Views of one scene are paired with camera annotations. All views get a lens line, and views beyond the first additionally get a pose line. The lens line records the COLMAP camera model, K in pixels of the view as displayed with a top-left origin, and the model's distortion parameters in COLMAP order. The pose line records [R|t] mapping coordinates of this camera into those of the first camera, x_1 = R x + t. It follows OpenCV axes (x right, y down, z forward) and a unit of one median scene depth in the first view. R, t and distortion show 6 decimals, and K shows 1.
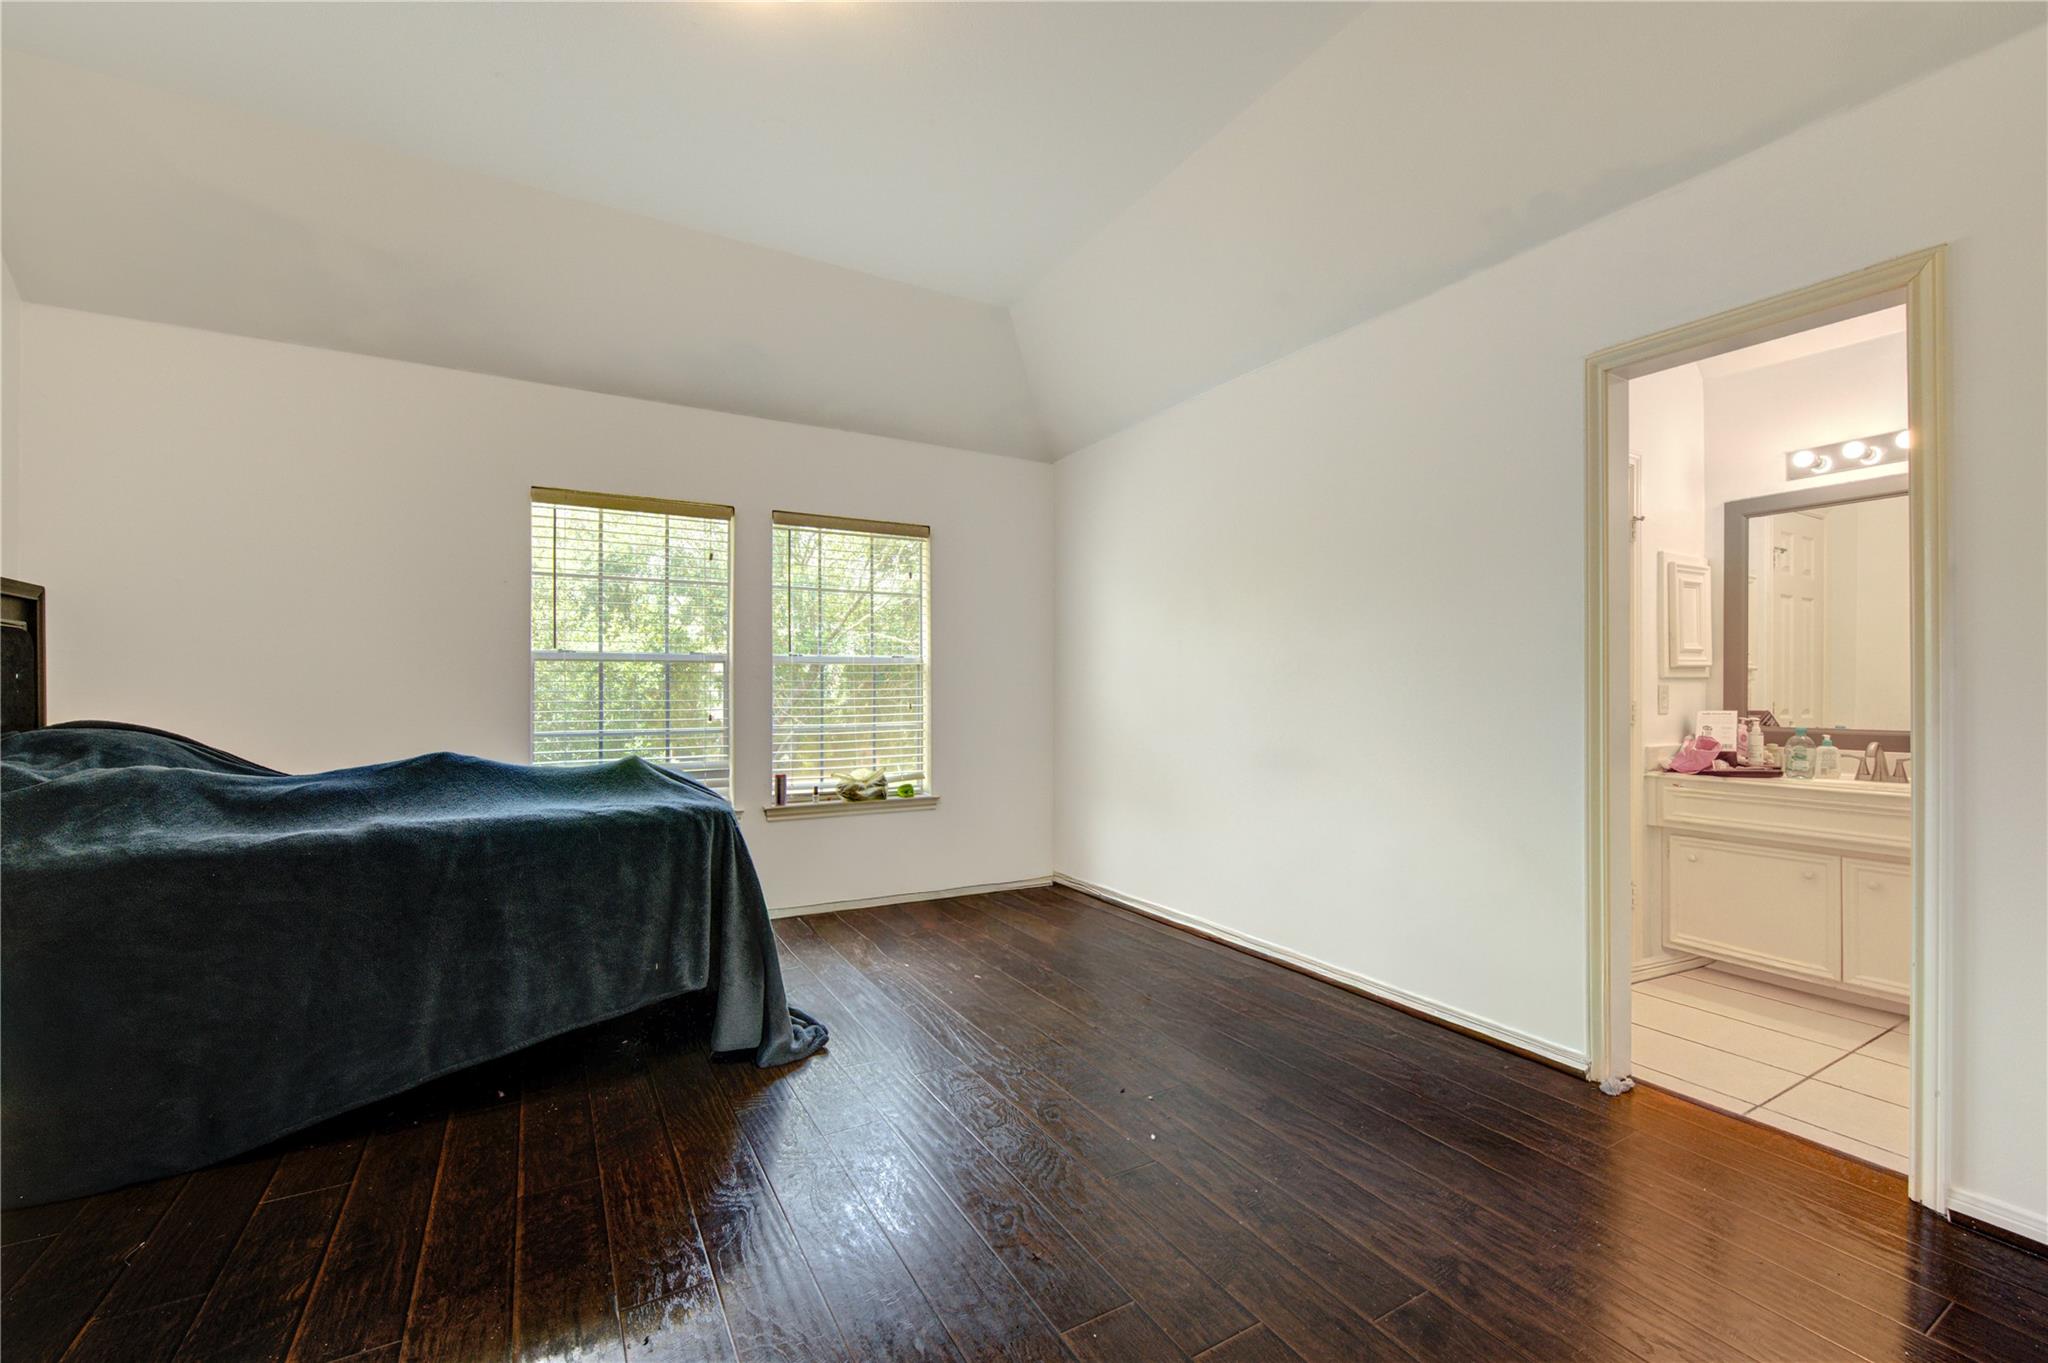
lens RADIAL K [[862.2, 0, 989.0], [0, 862.2, 685.1], [0, 0, 1]] dist [0.001029, -0.000360]
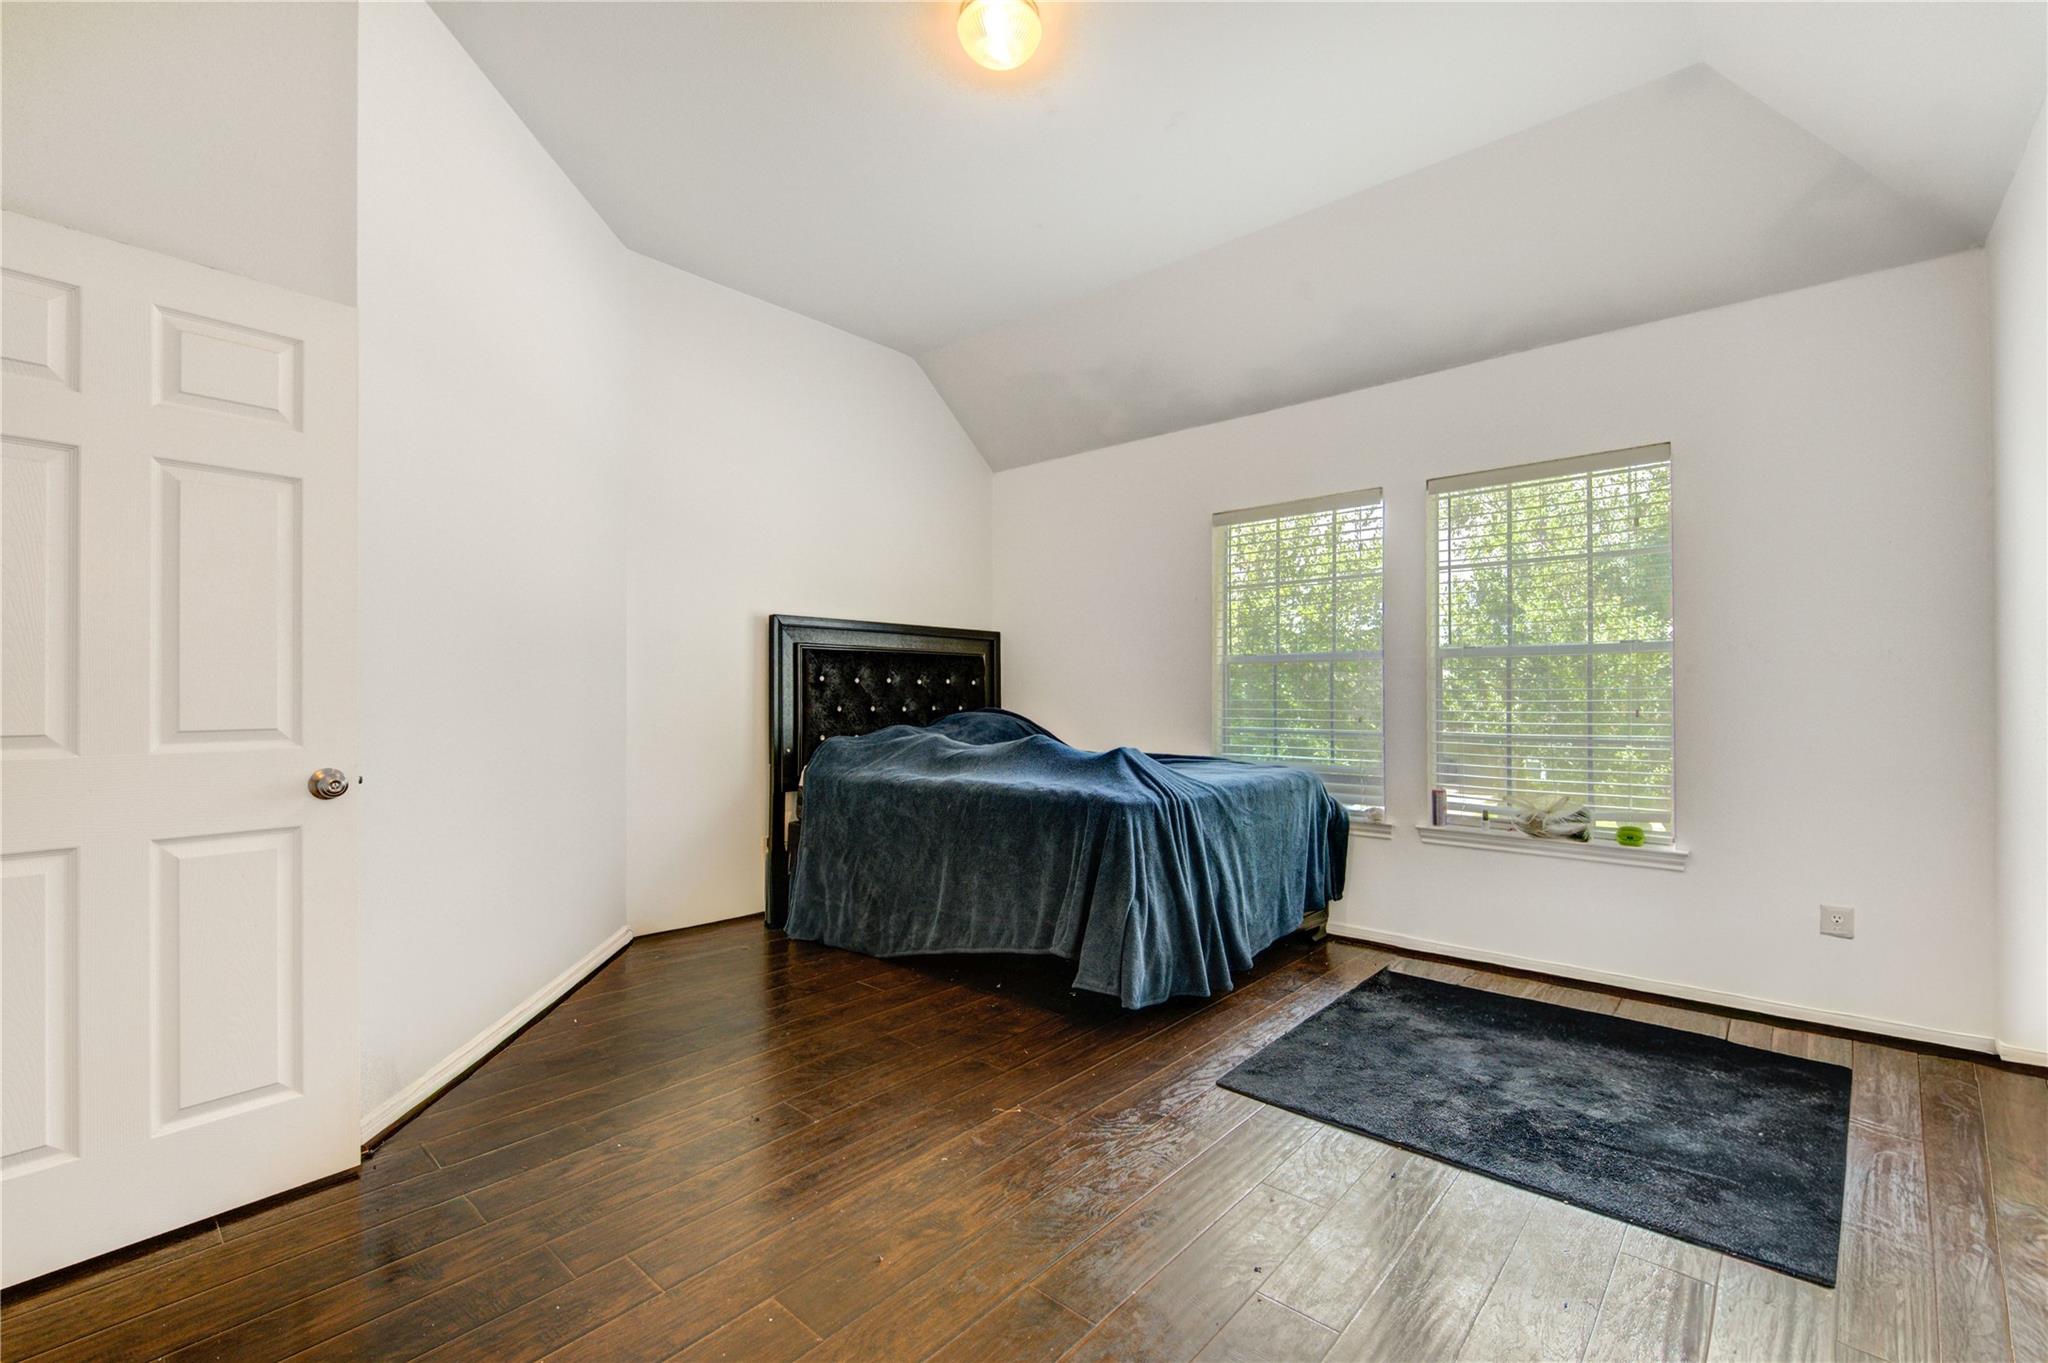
lens RADIAL K [[862.2, 0, 989.0], [0, 862.2, 685.1], [0, 0, 1]] dist [0.001029, -0.000360]
pose [[0.324710, -0.008699, -0.945774, 0.412175], [0.007378, 0.999951, -0.006664, 0.003476], [0.945785, -0.004815, 0.324758, 0.309152]]
